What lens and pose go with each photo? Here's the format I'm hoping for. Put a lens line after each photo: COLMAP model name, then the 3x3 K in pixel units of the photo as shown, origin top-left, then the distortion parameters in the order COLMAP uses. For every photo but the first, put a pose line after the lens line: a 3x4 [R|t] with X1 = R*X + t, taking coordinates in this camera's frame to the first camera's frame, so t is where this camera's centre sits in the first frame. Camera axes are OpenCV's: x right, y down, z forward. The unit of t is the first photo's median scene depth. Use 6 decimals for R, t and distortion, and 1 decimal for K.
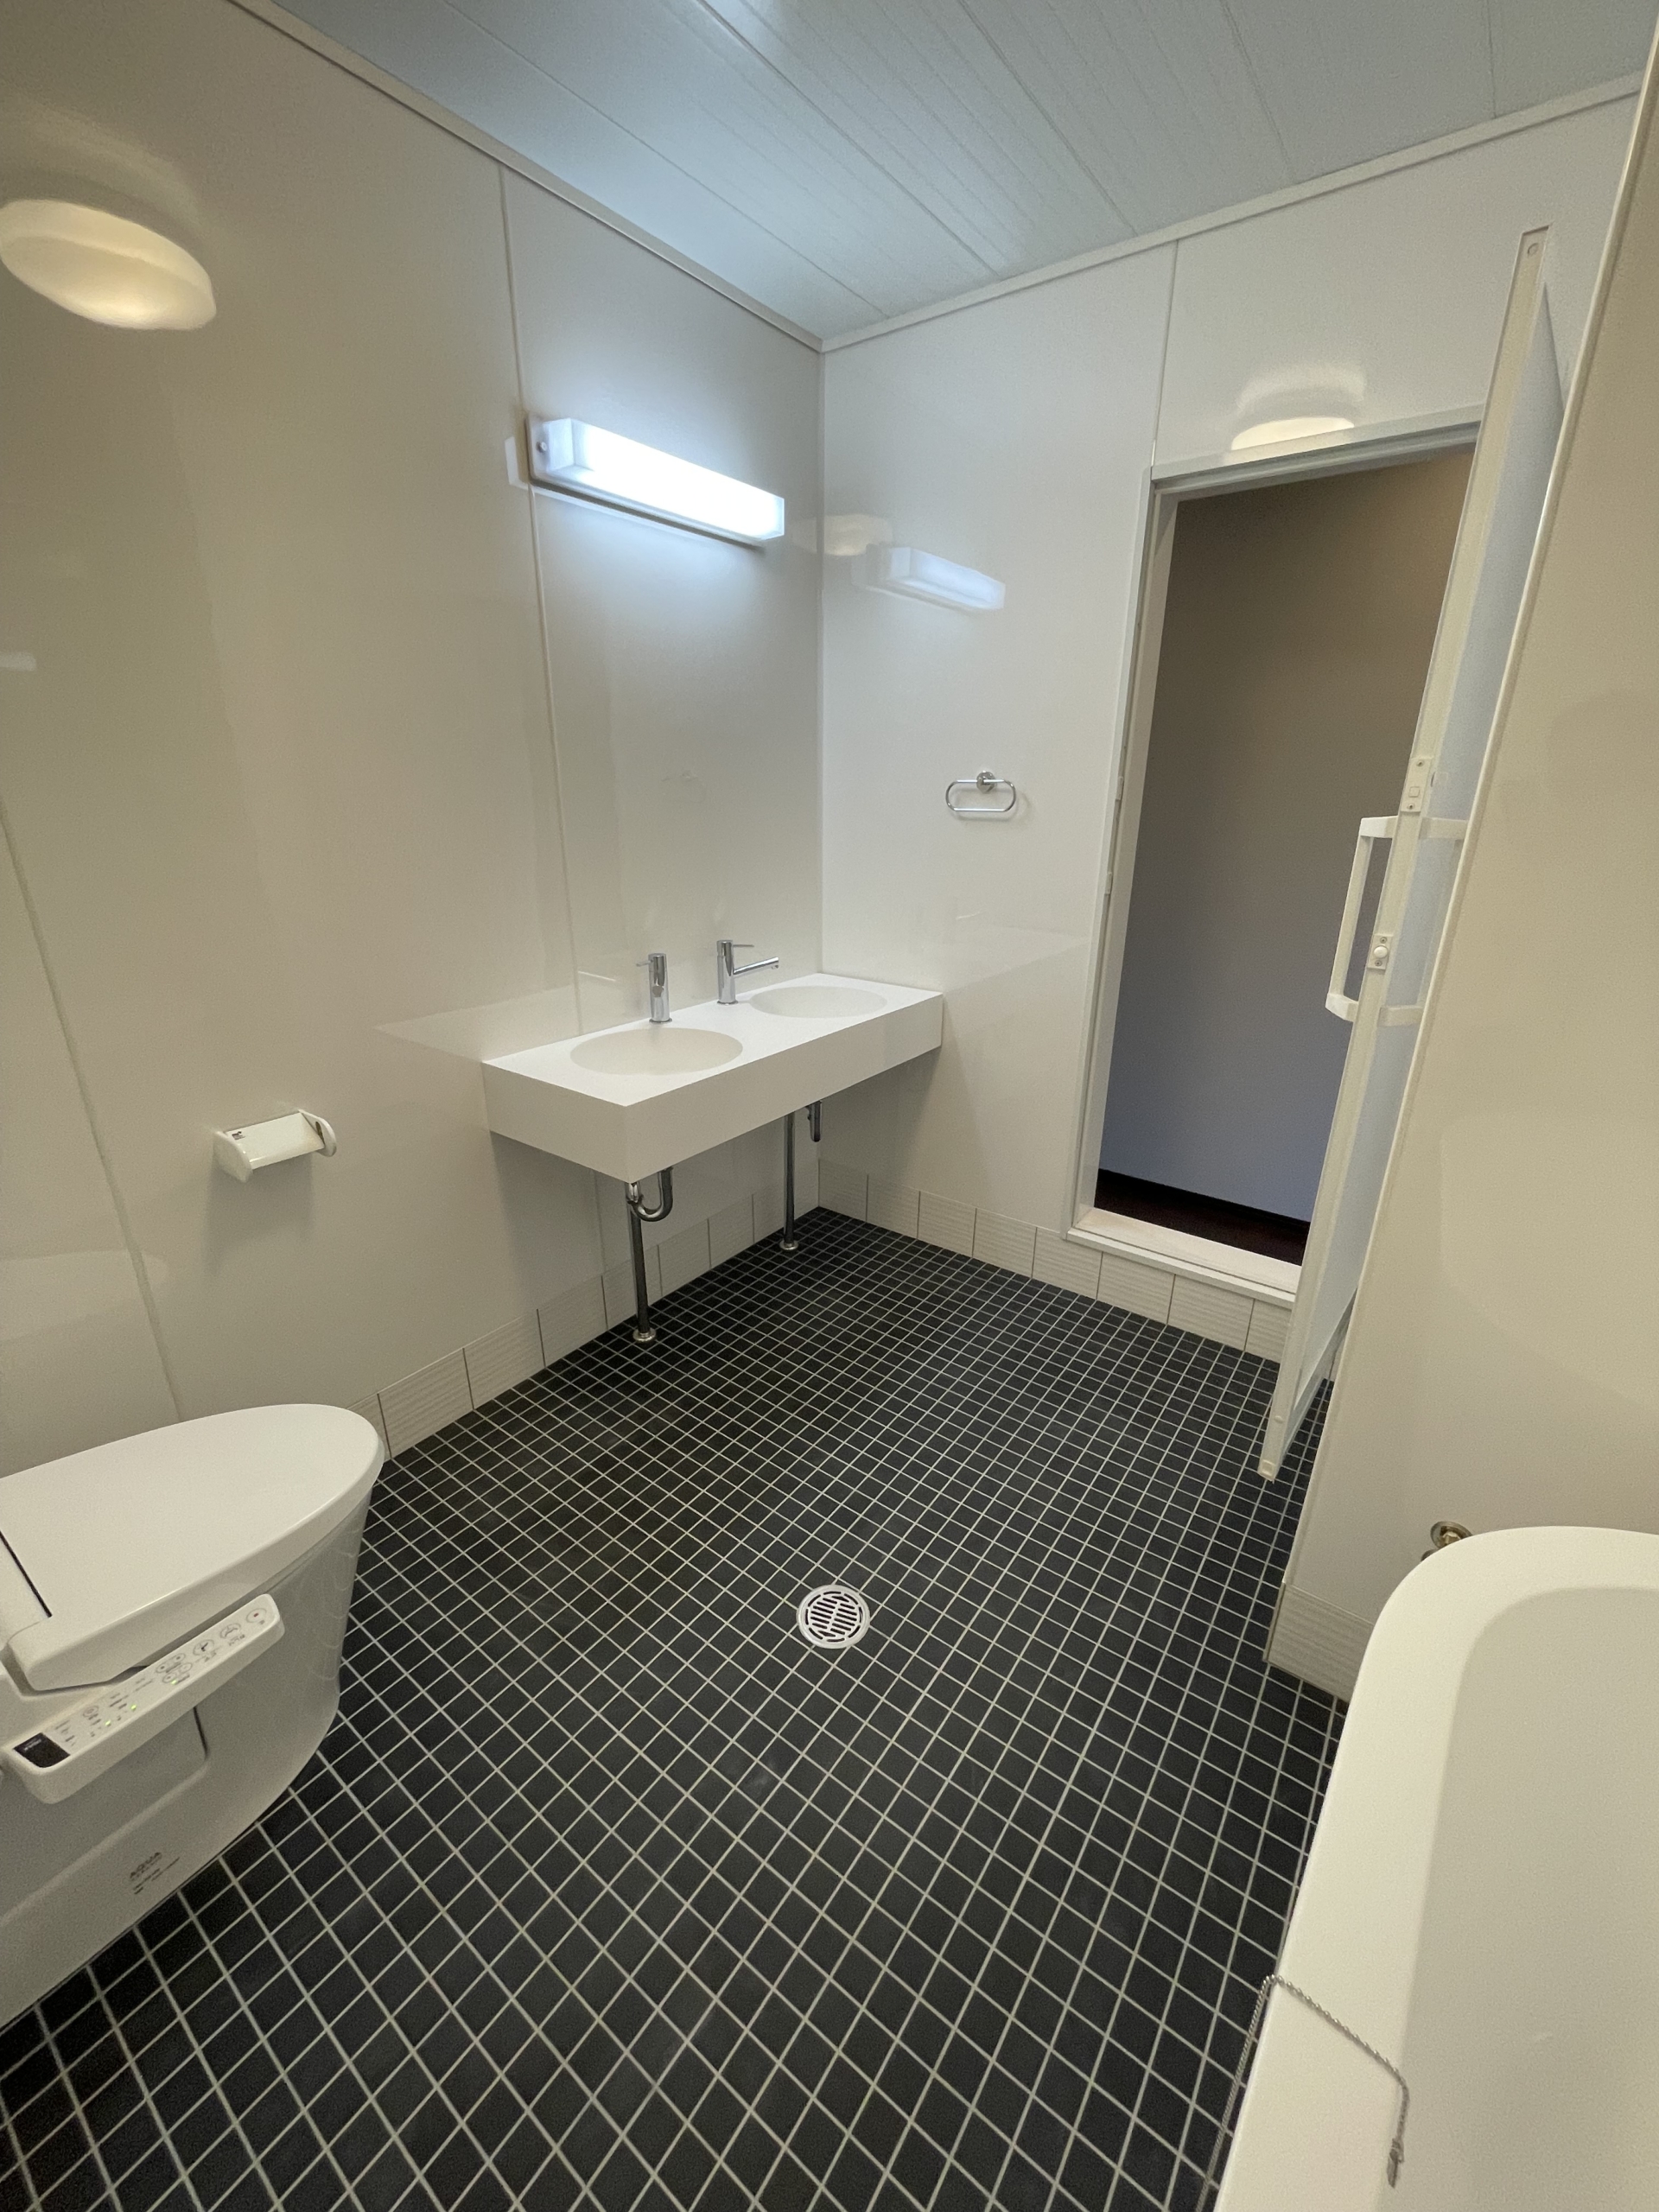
lens RADIAL K [[894.1, 0, 829.7], [0, 894.1, 1108.6], [0, 0, 1]] dist [-0.000178, 0.000535]
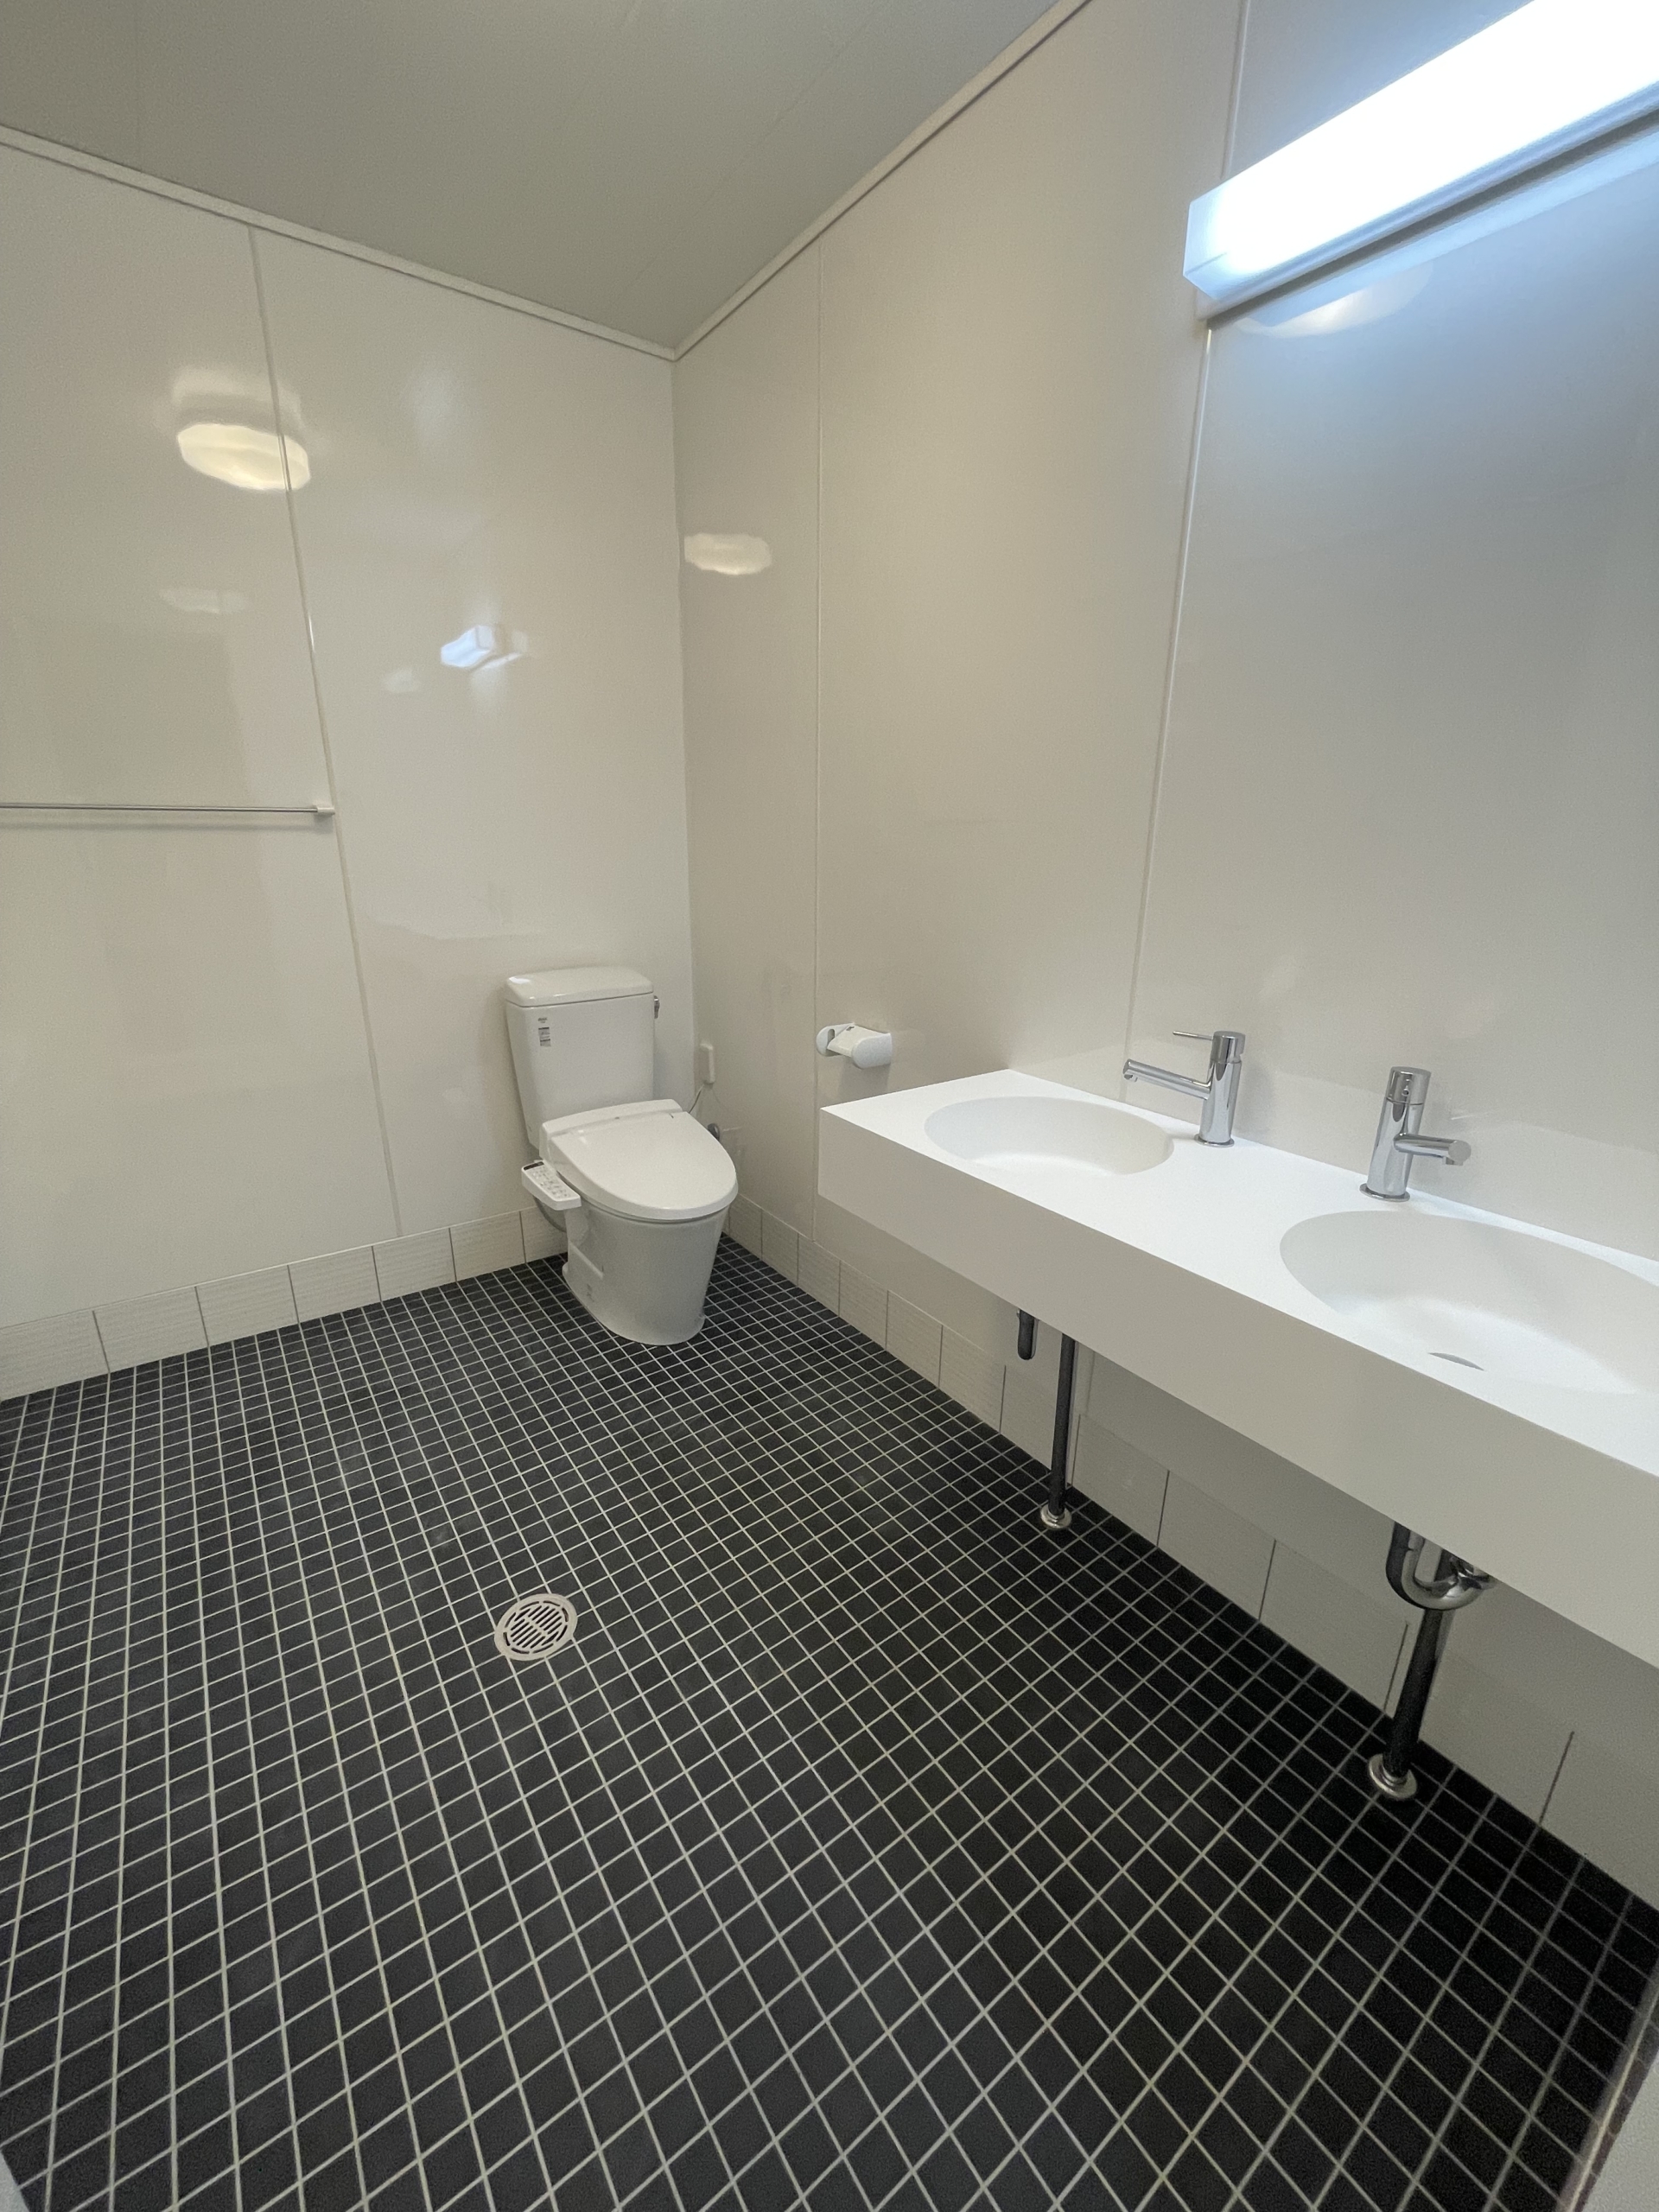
lens RADIAL K [[894.1, 0, 828.8], [0, 894.1, 1106.7], [0, 0, 1]] dist [-0.000178, 0.000535]
pose [[-0.303207, 0.282082, -0.910217, 0.611895], [-0.341662, 0.859496, 0.380176, -0.362602], [0.889569, 0.426259, -0.164228, 1.196237]]
